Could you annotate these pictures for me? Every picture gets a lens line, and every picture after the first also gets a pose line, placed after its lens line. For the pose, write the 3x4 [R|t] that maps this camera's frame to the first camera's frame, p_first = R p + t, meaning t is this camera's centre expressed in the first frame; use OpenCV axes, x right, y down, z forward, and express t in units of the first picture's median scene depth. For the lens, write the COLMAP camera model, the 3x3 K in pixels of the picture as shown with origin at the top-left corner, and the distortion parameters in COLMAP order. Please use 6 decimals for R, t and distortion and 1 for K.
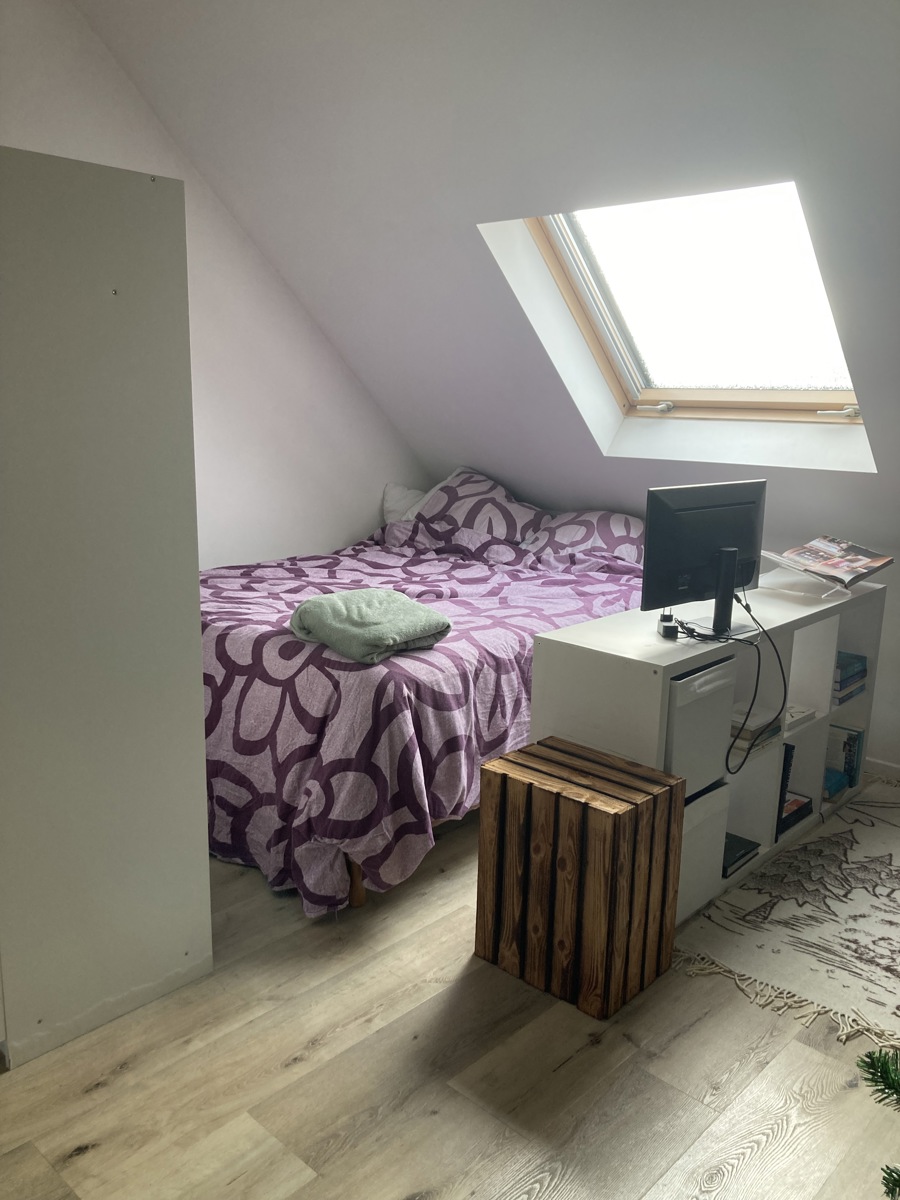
lens RADIAL K [[997.9, 0, 452.8], [0, 997.9, 602.4], [0, 0, 1]] dist [0.042360, -0.043679]
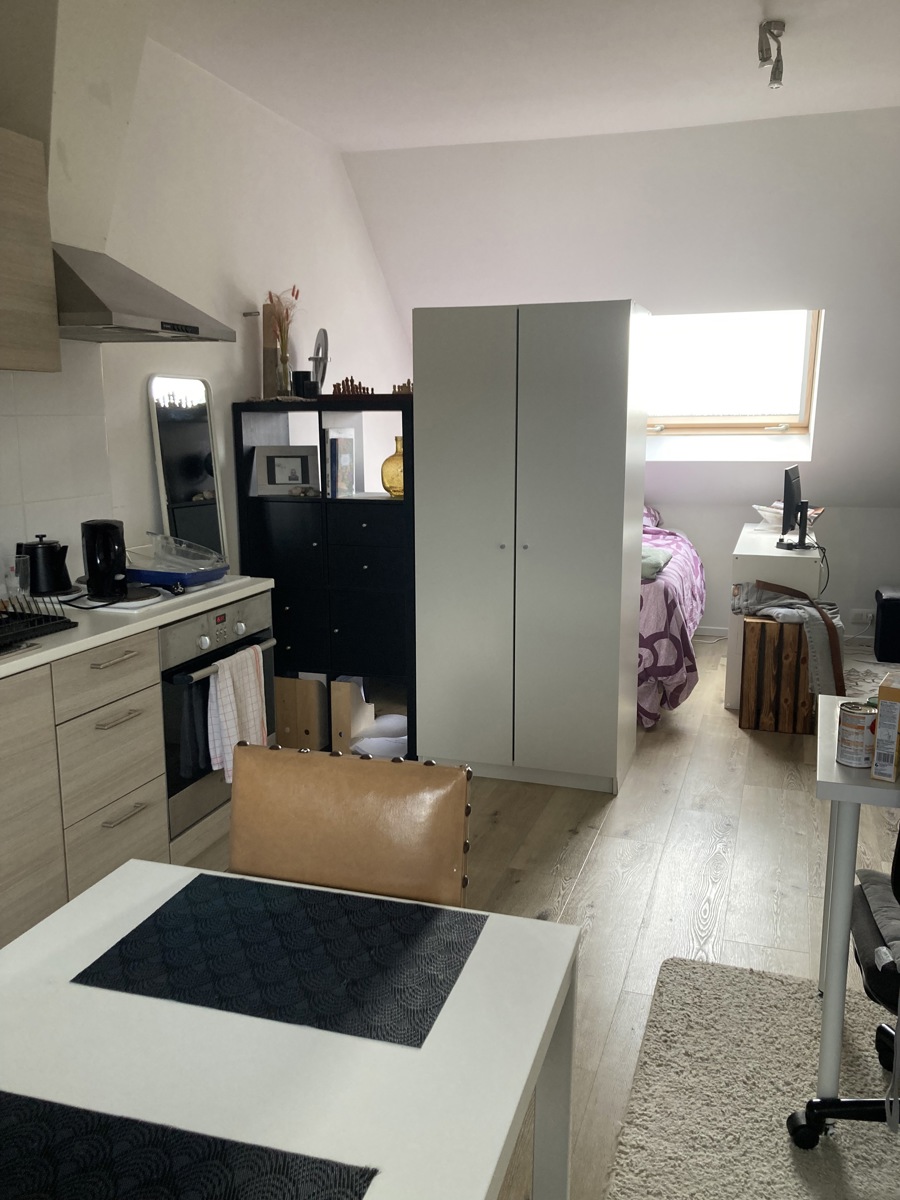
lens RADIAL K [[997.9, 0, 448.8], [0, 997.9, 601.2], [0, 0, 1]] dist [0.042360, -0.043679]
pose [[0.906354, -0.096592, 0.411330, -1.157612], [0.108928, 0.994028, -0.006594, 0.075793], [-0.408236, 0.050782, 0.911463, -0.438427]]
